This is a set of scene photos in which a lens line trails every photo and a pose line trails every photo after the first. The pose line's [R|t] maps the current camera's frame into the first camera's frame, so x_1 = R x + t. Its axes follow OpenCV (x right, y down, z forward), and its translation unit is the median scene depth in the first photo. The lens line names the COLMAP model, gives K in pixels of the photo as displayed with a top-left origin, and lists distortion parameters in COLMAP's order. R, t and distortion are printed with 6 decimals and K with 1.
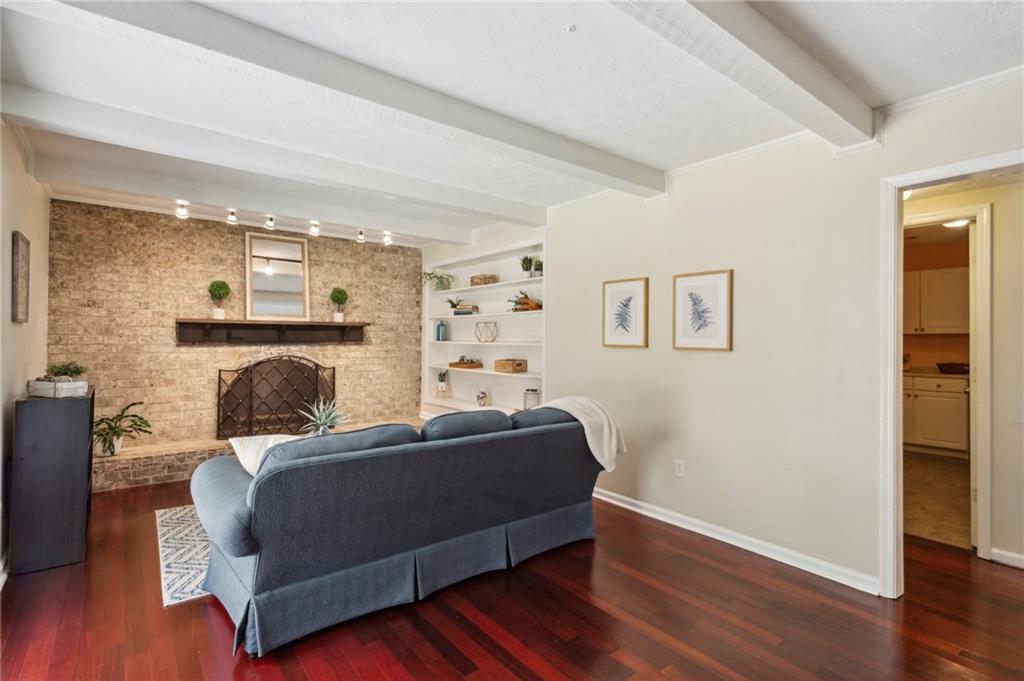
lens RADIAL K [[493.2, 0, 509.6], [0, 493.2, 336.9], [0, 0, 1]] dist [0.007462, -0.000891]
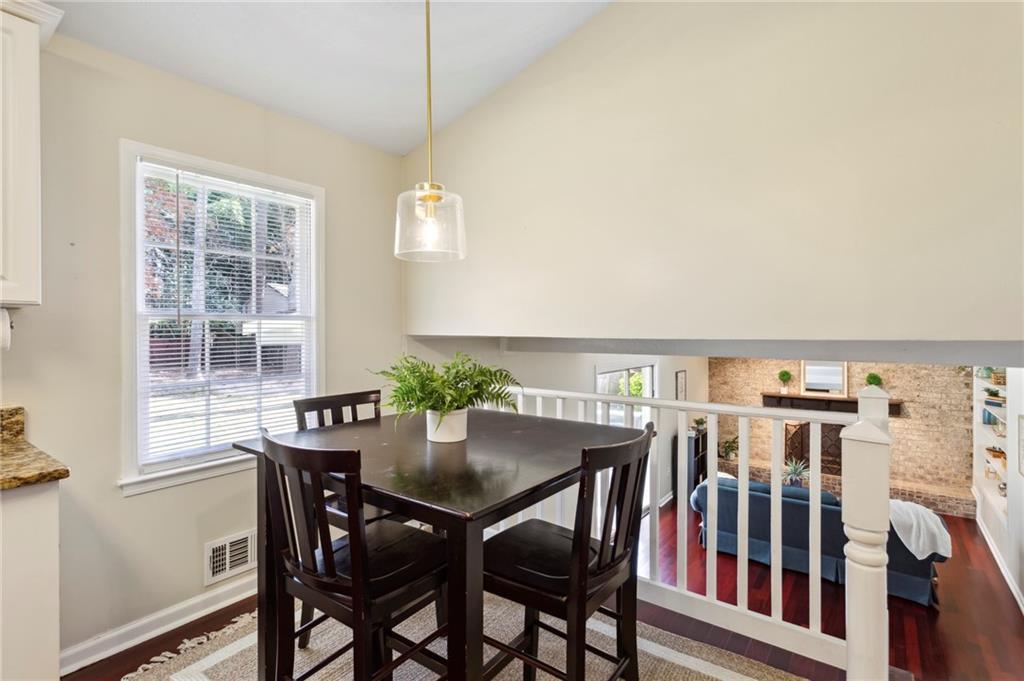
lens RADIAL K [[493.2, 0, 509.3], [0, 493.2, 332.8], [0, 0, 1]] dist [0.007462, -0.000891]
pose [[0.254131, -0.005527, -0.967154, 0.766332], [0.009717, 0.999948, -0.003161, -0.236134], [0.967121, -0.008595, 0.254172, -0.315431]]
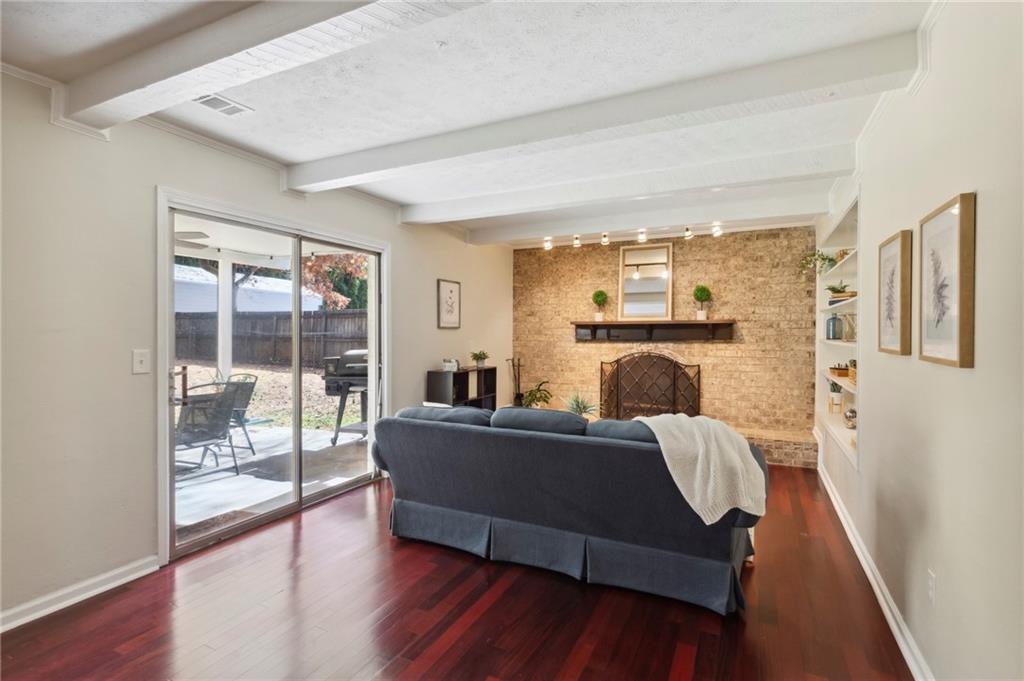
lens RADIAL K [[493.2, 0, 510.6], [0, 493.2, 336.3], [0, 0, 1]] dist [0.007462, -0.000891]
pose [[0.429061, 0.000550, -0.903275, 0.424375], [0.006583, 0.999971, 0.003736, -0.003725], [0.903251, -0.007549, 0.429045, 0.251078]]
